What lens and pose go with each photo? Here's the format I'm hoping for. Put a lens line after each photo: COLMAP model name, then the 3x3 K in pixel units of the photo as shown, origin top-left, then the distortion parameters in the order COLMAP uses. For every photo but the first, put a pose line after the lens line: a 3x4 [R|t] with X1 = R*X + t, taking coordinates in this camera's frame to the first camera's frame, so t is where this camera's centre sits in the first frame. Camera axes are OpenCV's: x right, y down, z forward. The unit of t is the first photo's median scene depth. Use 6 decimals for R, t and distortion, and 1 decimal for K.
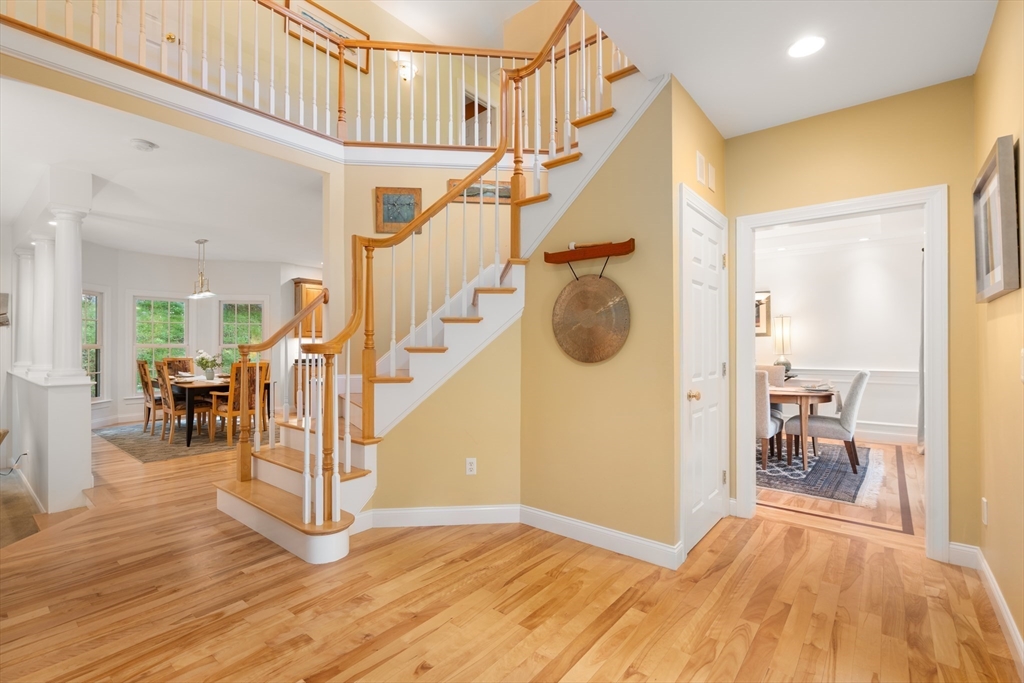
lens RADIAL K [[468.2, 0, 512.0], [0, 468.2, 341.5], [0, 0, 1]] dist [-0.002623, -0.000571]
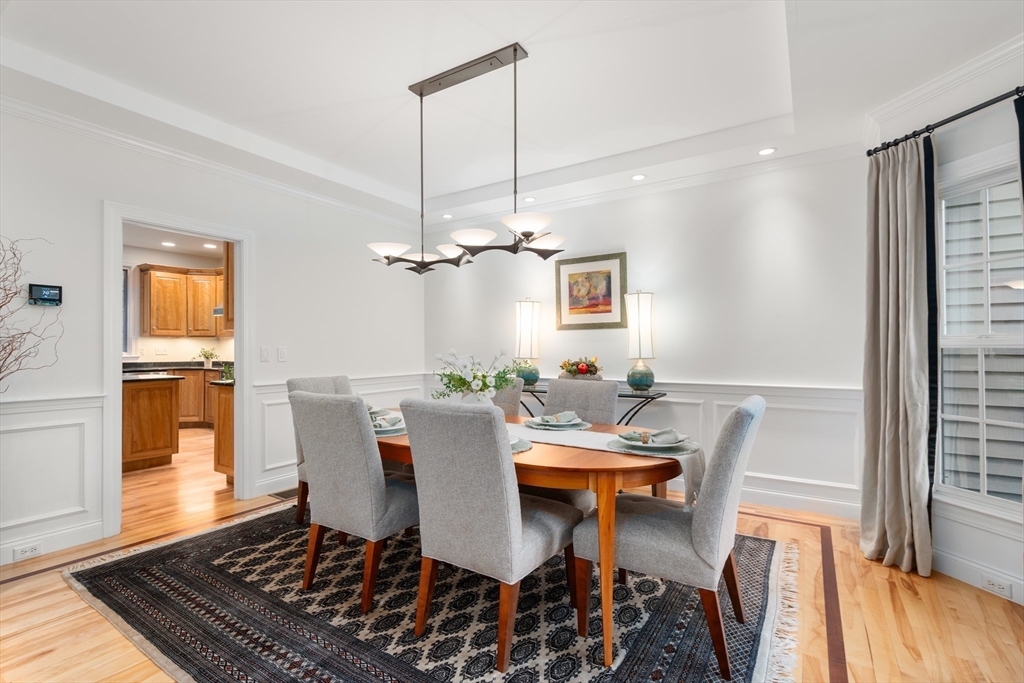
lens RADIAL K [[468.2, 0, 512.0], [0, 468.2, 341.5], [0, 0, 1]] dist [-0.002623, -0.000571]
pose [[0.993971, -0.001865, 0.109628, 0.467358], [0.001980, 0.999998, -0.000944, 0.009266], [-0.109626, 0.001155, 0.993972, 0.575106]]
